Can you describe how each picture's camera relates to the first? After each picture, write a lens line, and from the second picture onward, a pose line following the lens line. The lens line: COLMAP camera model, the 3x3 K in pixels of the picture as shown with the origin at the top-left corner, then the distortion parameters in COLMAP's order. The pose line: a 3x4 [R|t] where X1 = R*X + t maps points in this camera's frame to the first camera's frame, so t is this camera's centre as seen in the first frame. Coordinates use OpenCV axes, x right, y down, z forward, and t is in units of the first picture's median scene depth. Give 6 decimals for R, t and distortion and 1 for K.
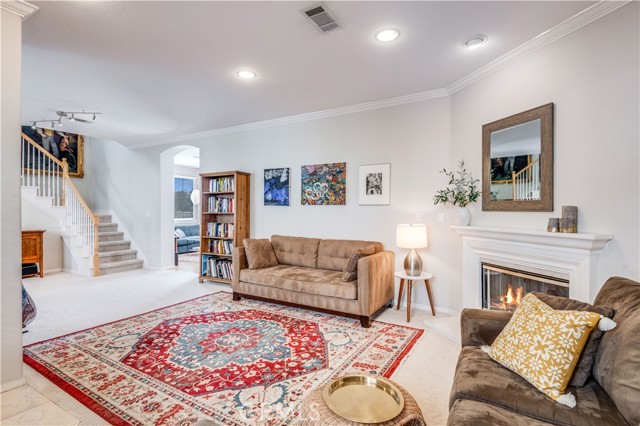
lens RADIAL K [[321.7, 0, 317.8], [0, 321.7, 205.8], [0, 0, 1]] dist [0.018676, -0.001173]
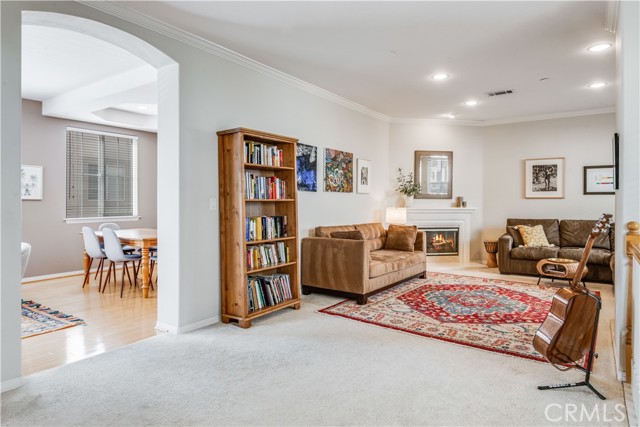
lens RADIAL K [[385.8, 0, 317.0], [0, 385.8, 202.7], [0, 0, 1]] dist [-0.000358, -0.002448]
pose [[0.096054, -0.002446, 0.995373, -1.209866], [-0.015564, 0.999871, 0.003959, 0.027378], [-0.995254, -0.015873, 0.096003, 0.984056]]
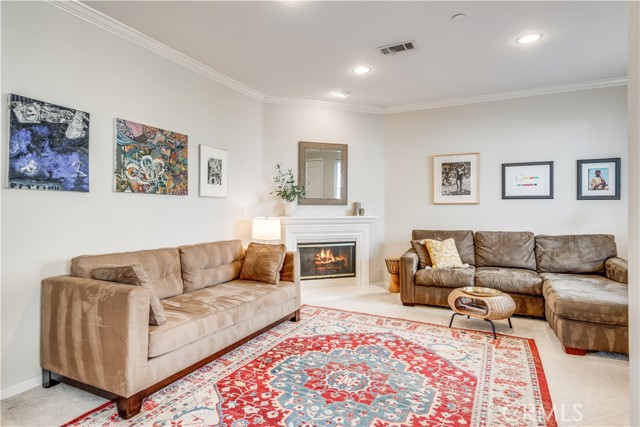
lens RADIAL K [[355.0, 0, 321.1], [0, 355.0, 204.7], [0, 0, 1]] dist [0.022191, -0.000409]
pose [[-0.083731, 0.009304, 0.996445, -0.712634], [-0.013170, 0.999859, -0.010443, 0.021645], [-0.996401, -0.013997, -0.083597, 0.763382]]
